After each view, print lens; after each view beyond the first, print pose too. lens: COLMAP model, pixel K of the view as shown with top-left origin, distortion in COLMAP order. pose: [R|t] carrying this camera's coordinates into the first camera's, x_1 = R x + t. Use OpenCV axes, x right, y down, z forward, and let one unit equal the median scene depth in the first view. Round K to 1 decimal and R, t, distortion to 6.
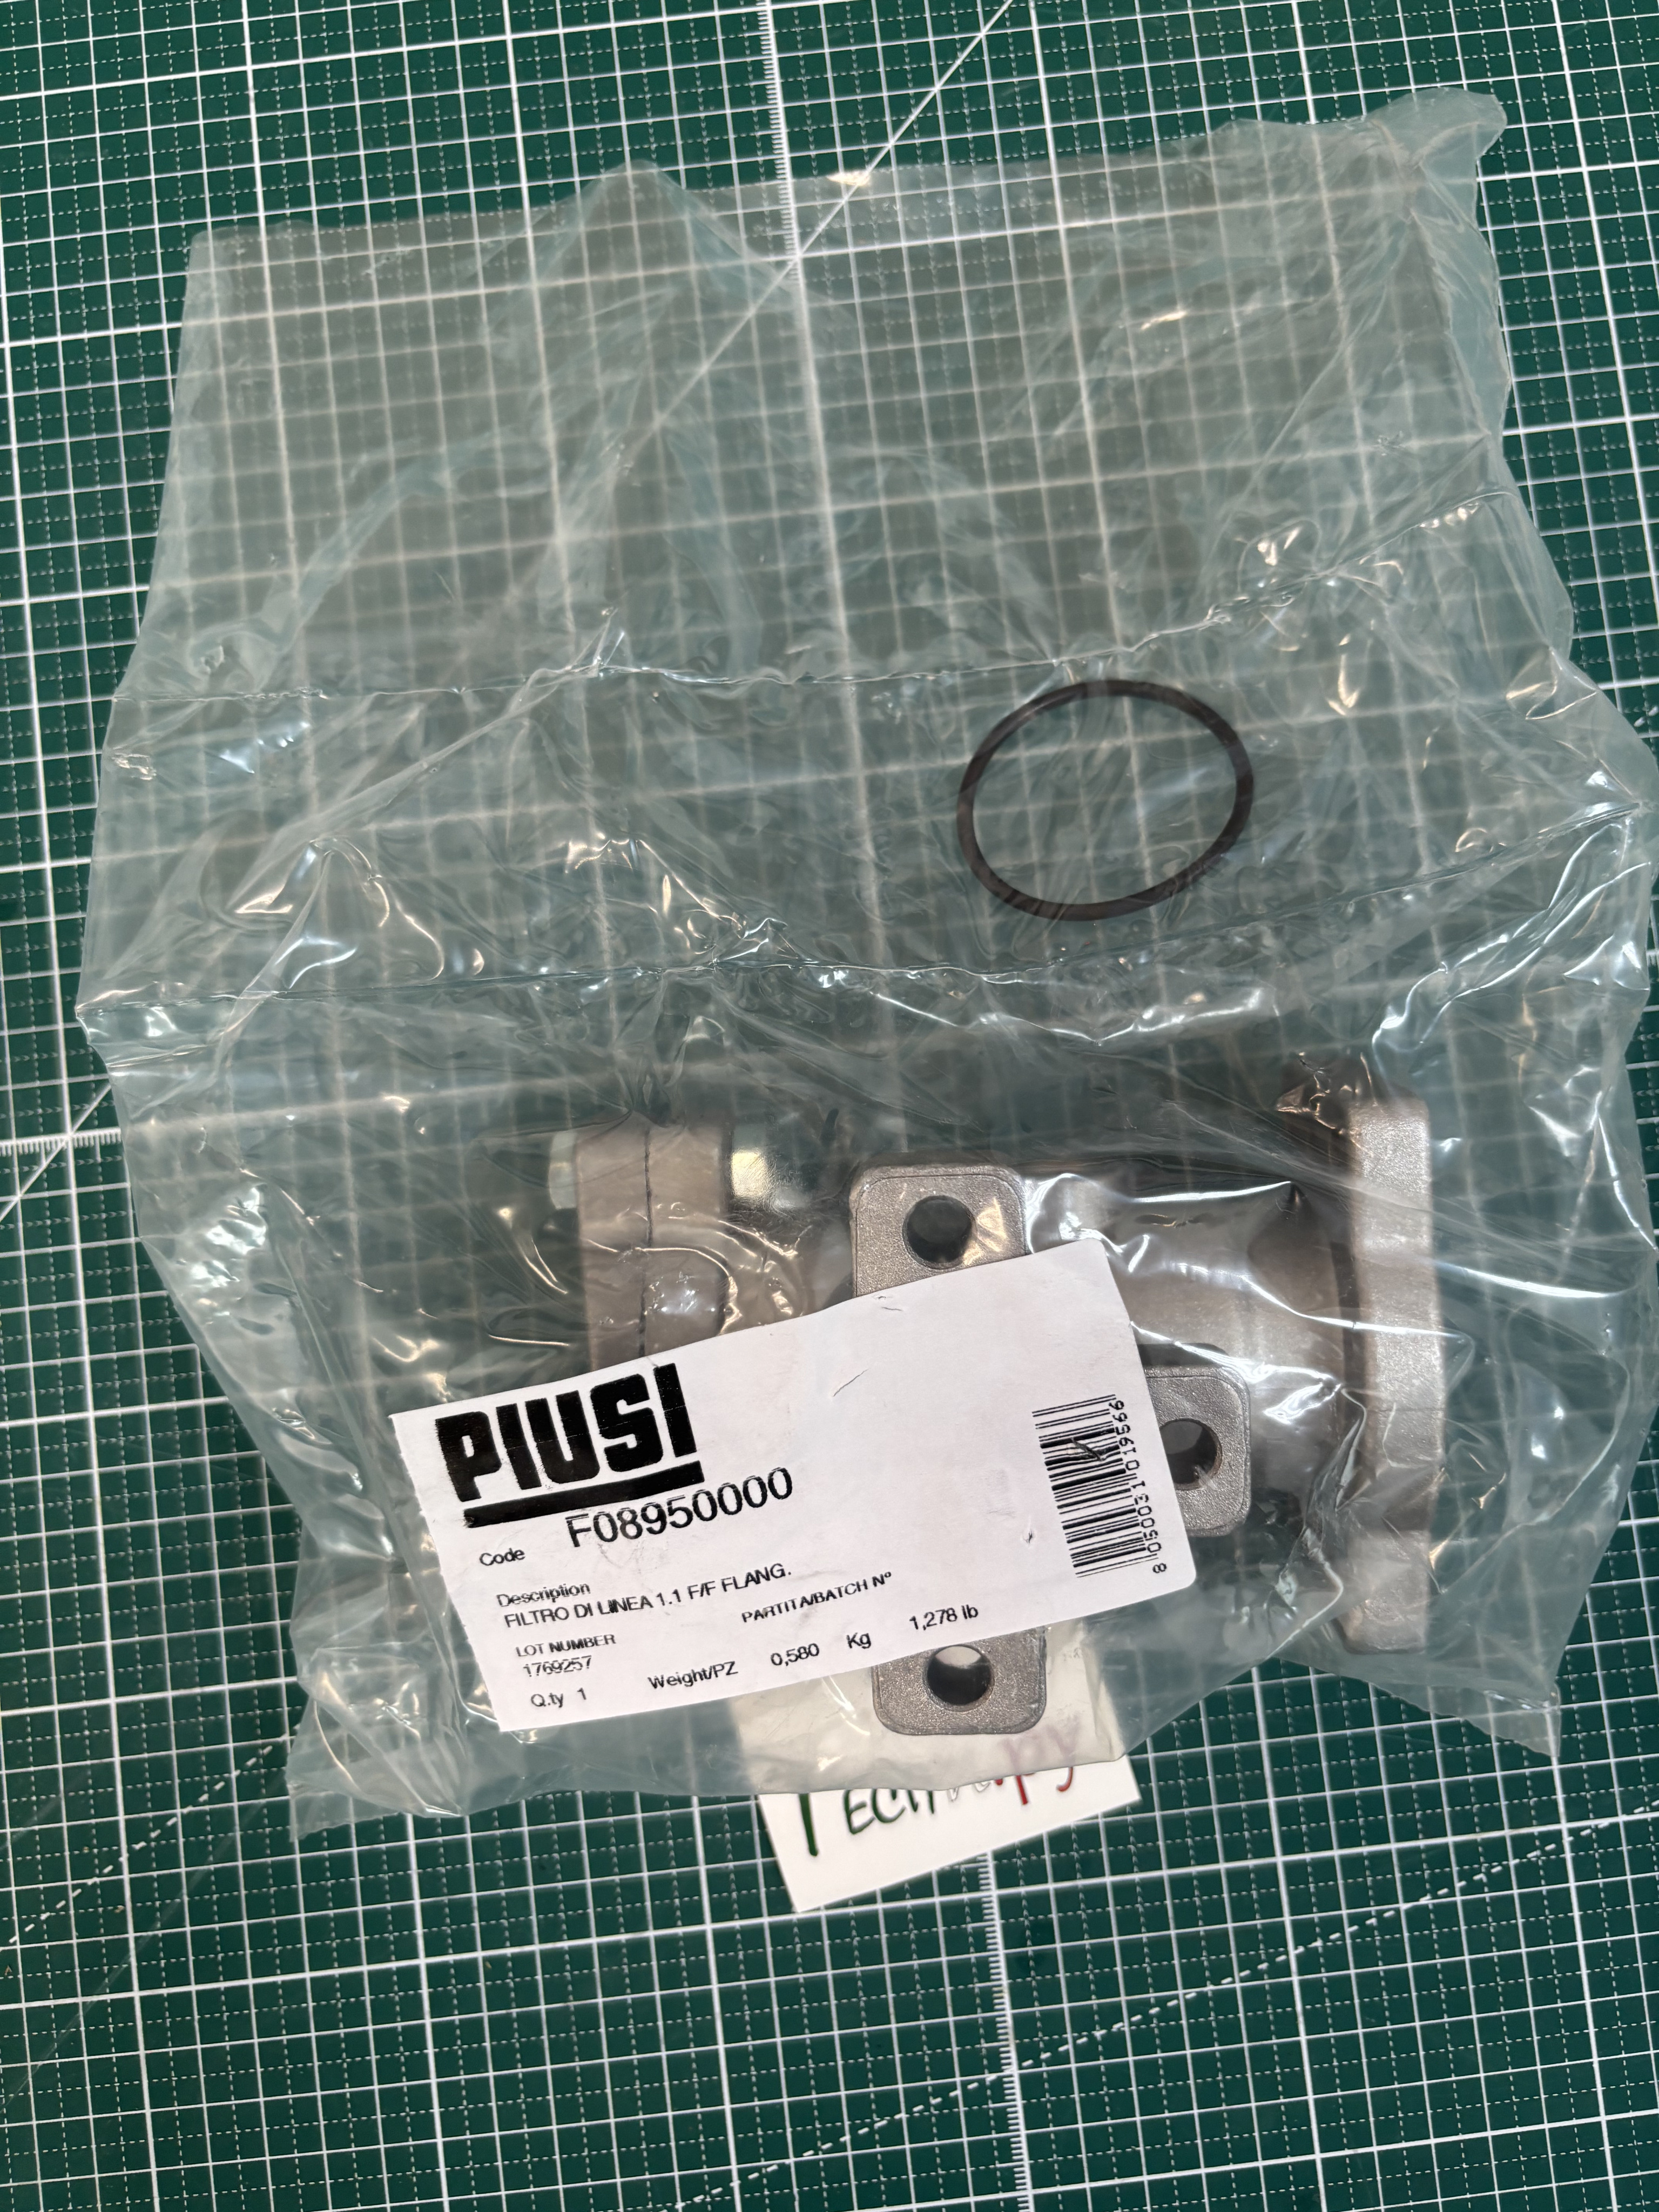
lens RADIAL K [[1675.9, 0, 830.3], [0, 1675.9, 1094.4], [0, 0, 1]] dist [0.015278, -0.033514]
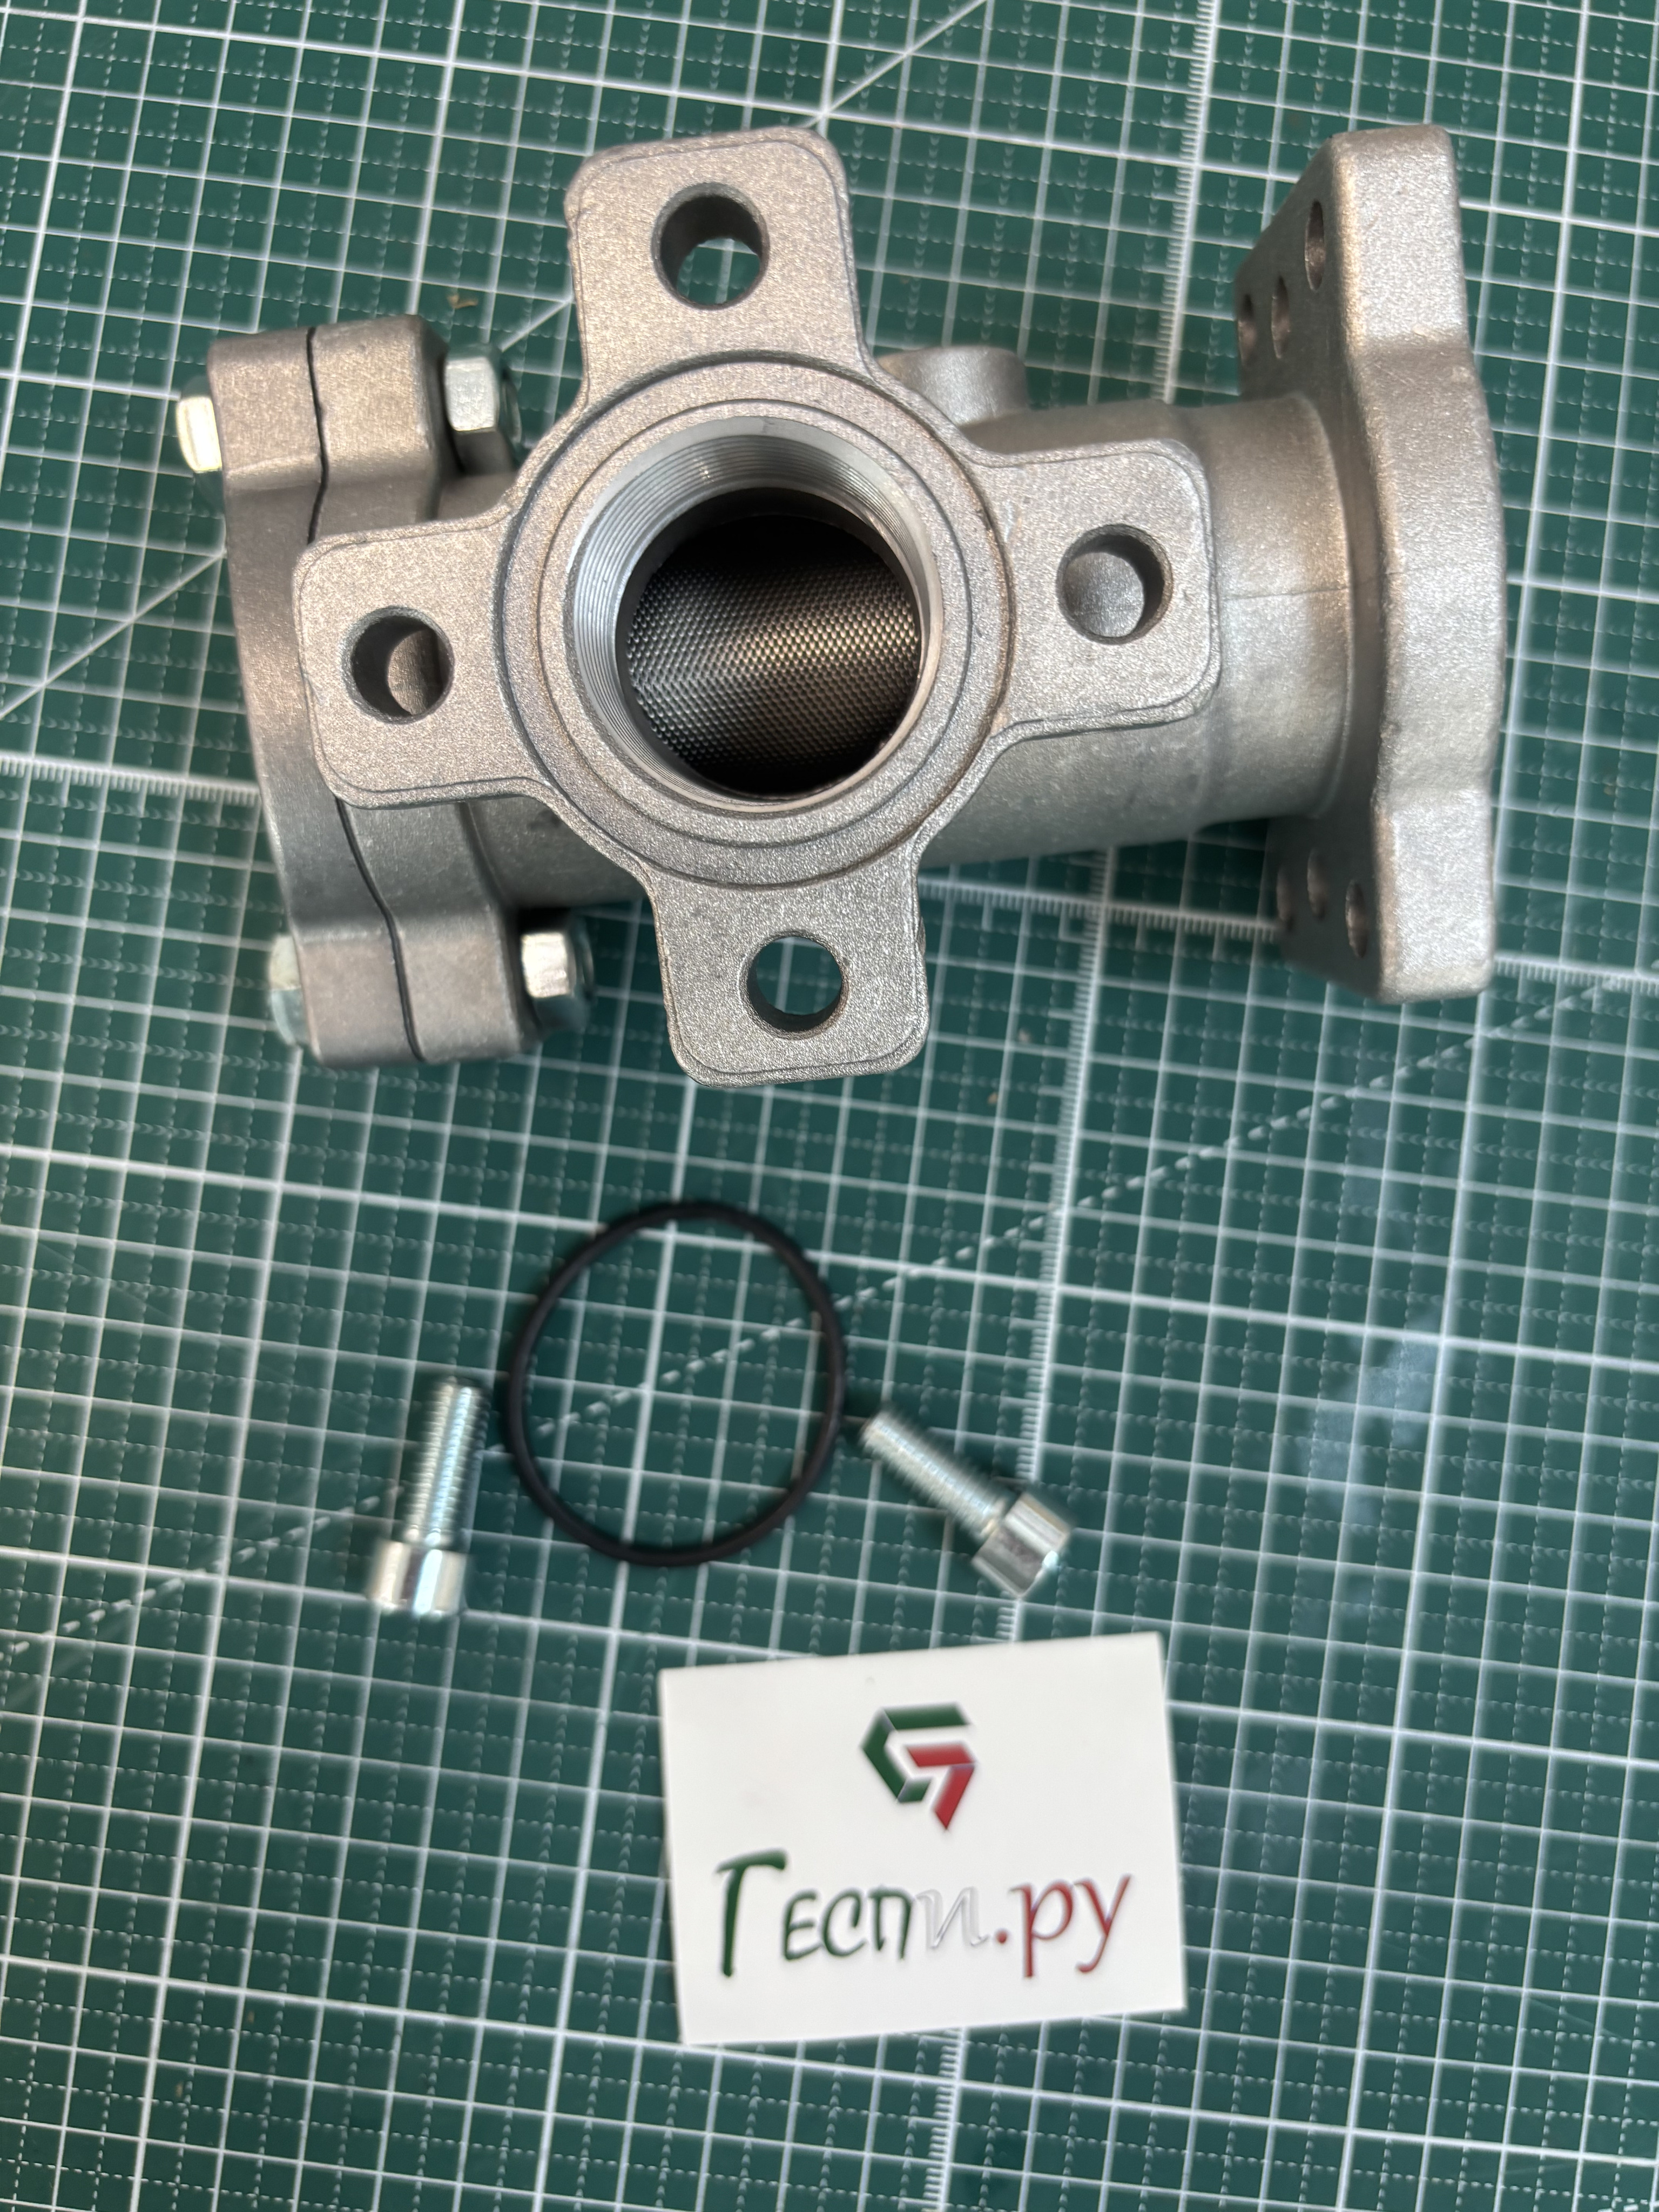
lens RADIAL K [[1675.9, 0, 851.9], [0, 1675.9, 1126.3], [0, 0, 1]] dist [0.015278, -0.033514]
pose [[0.969612, 0.244526, 0.007764, -0.052030], [-0.244648, 0.969182, 0.028881, 0.068224], [-0.000462, -0.029903, 0.999553, 0.293049]]
